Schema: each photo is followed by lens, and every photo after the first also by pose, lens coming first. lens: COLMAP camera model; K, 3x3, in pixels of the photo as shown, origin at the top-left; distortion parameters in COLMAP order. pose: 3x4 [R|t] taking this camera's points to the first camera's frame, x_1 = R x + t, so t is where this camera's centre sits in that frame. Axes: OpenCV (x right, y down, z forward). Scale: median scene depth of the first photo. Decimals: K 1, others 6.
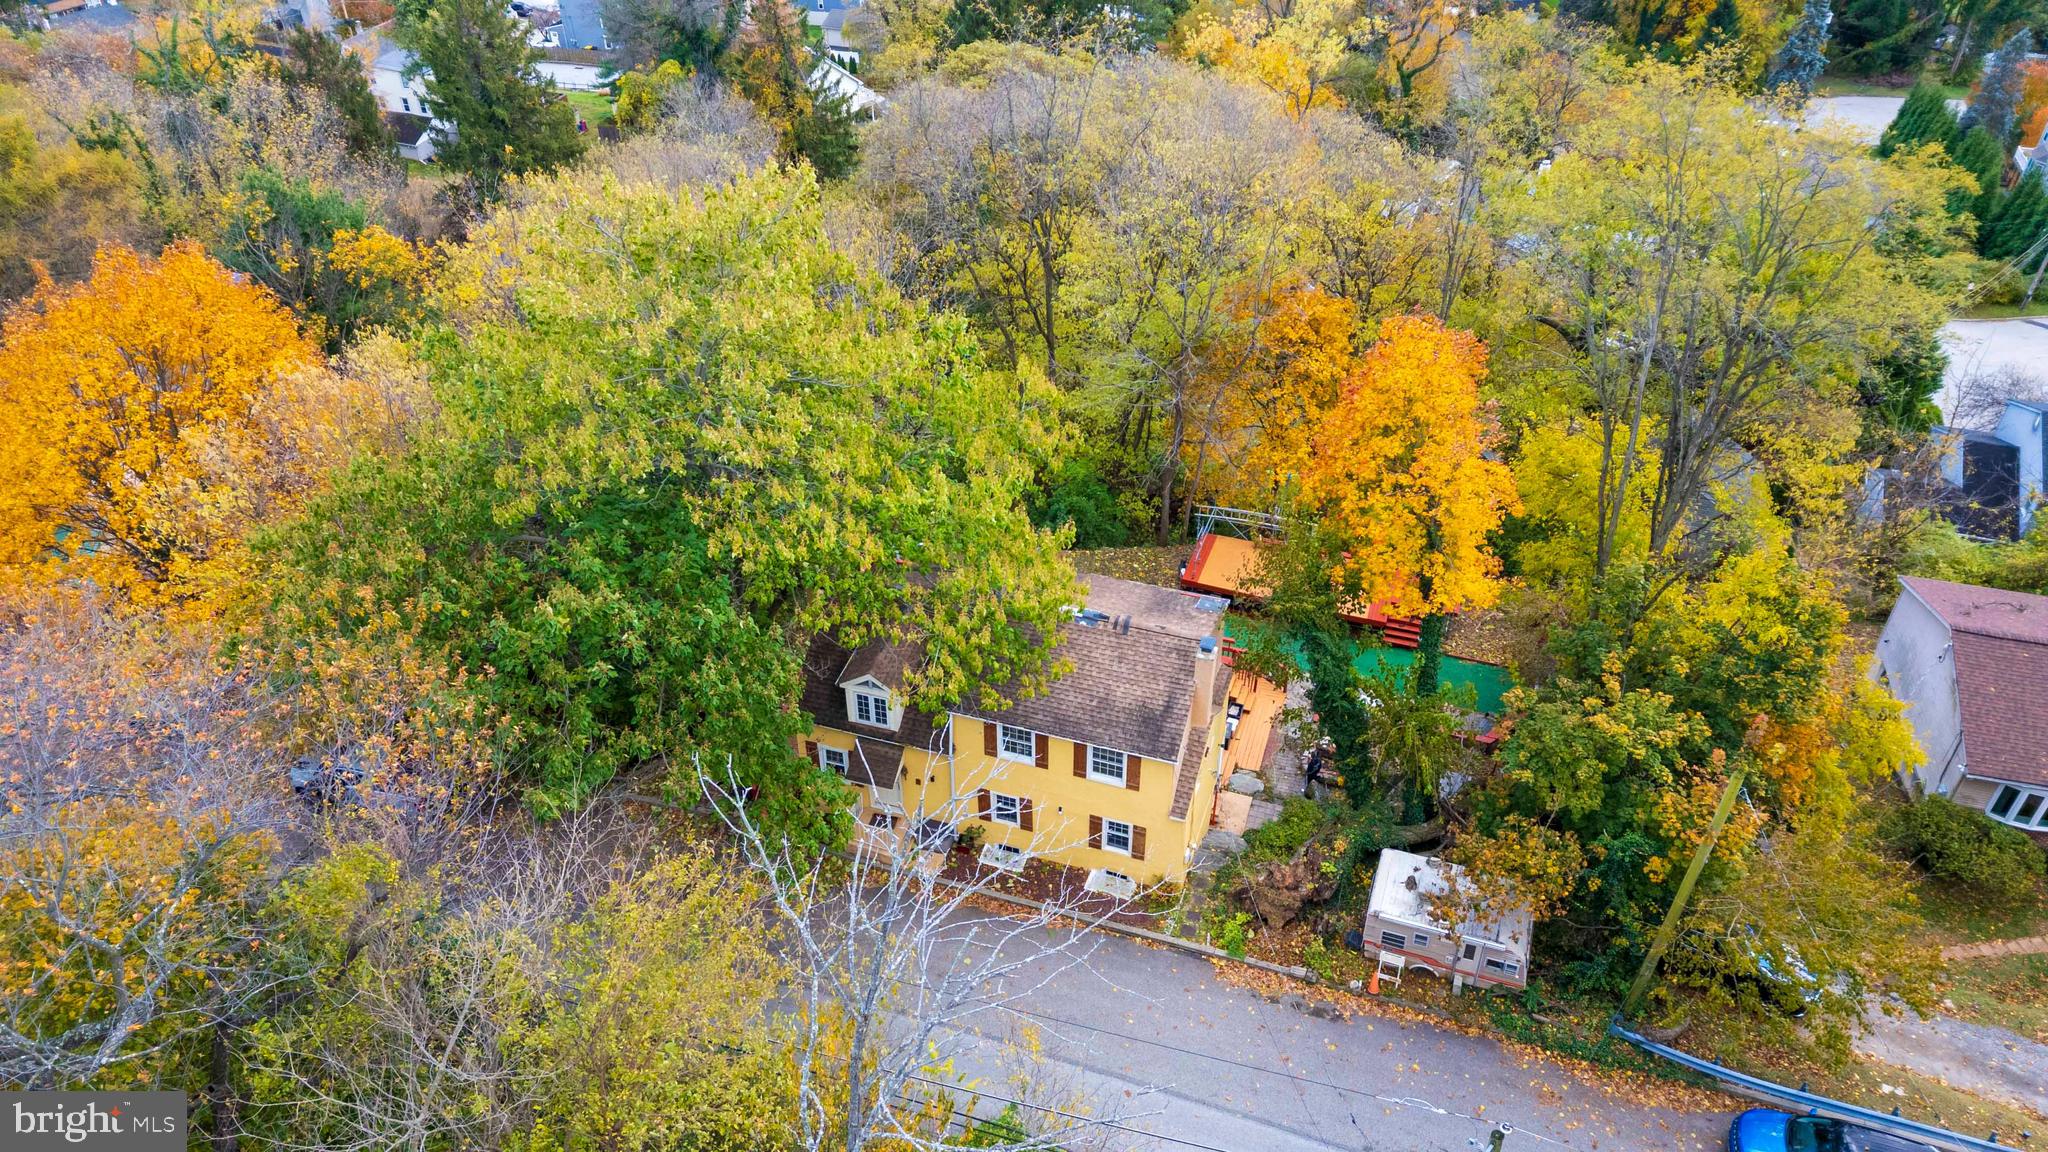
lens RADIAL K [[1411.1, 0, 1024.0], [0, 1411.1, 576.0], [0, 0, 1]] dist [0.107881, -0.154658]
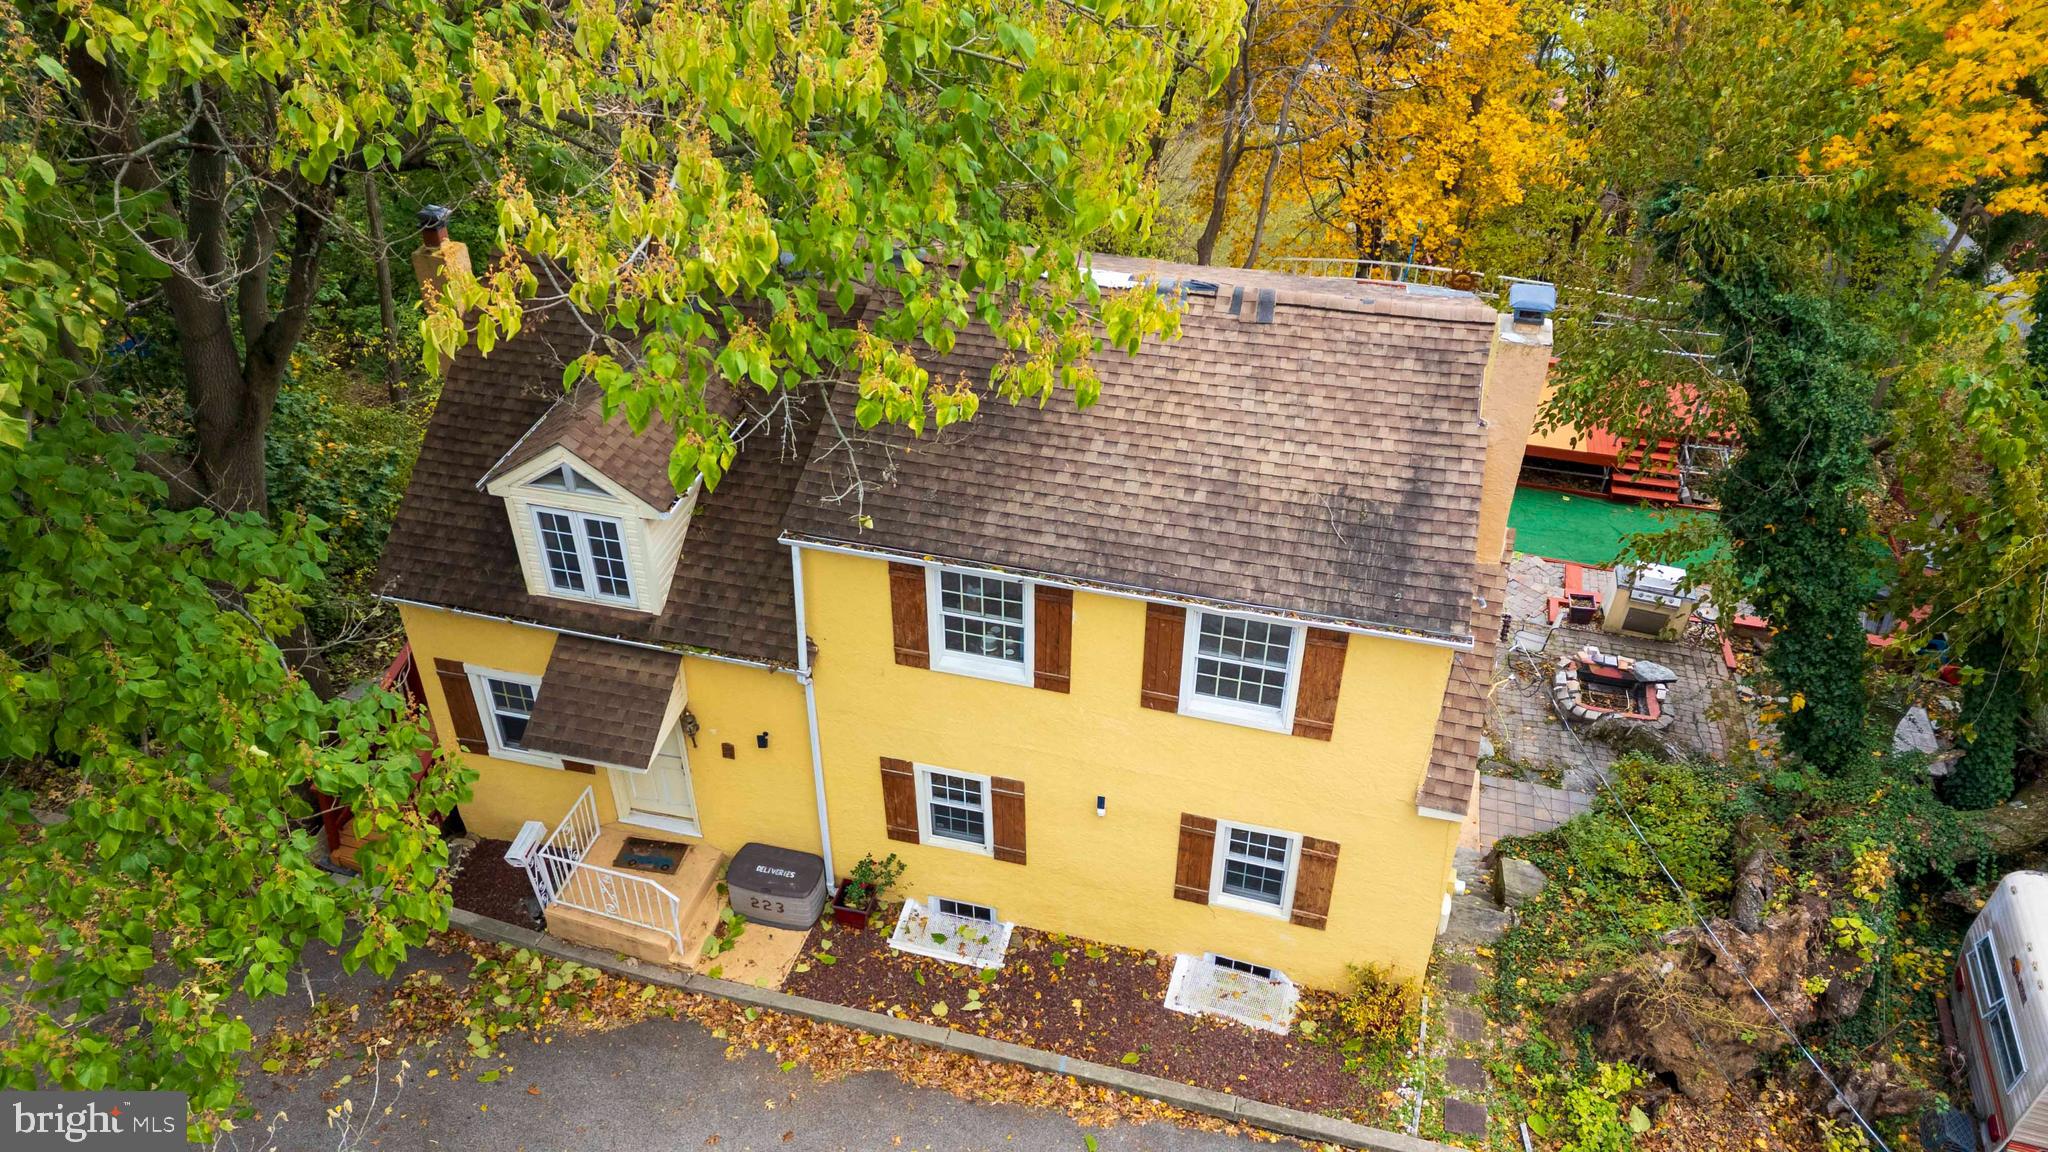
lens RADIAL K [[1411.1, 0, 1024.0], [0, 1411.1, 576.0], [0, 0, 1]] dist [0.107881, -0.154658]
pose [[0.997996, -0.033254, 0.053827, -0.013141], [0.034062, 0.999319, -0.014156, 0.109214], [-0.053320, 0.015961, 0.998450, 0.624214]]
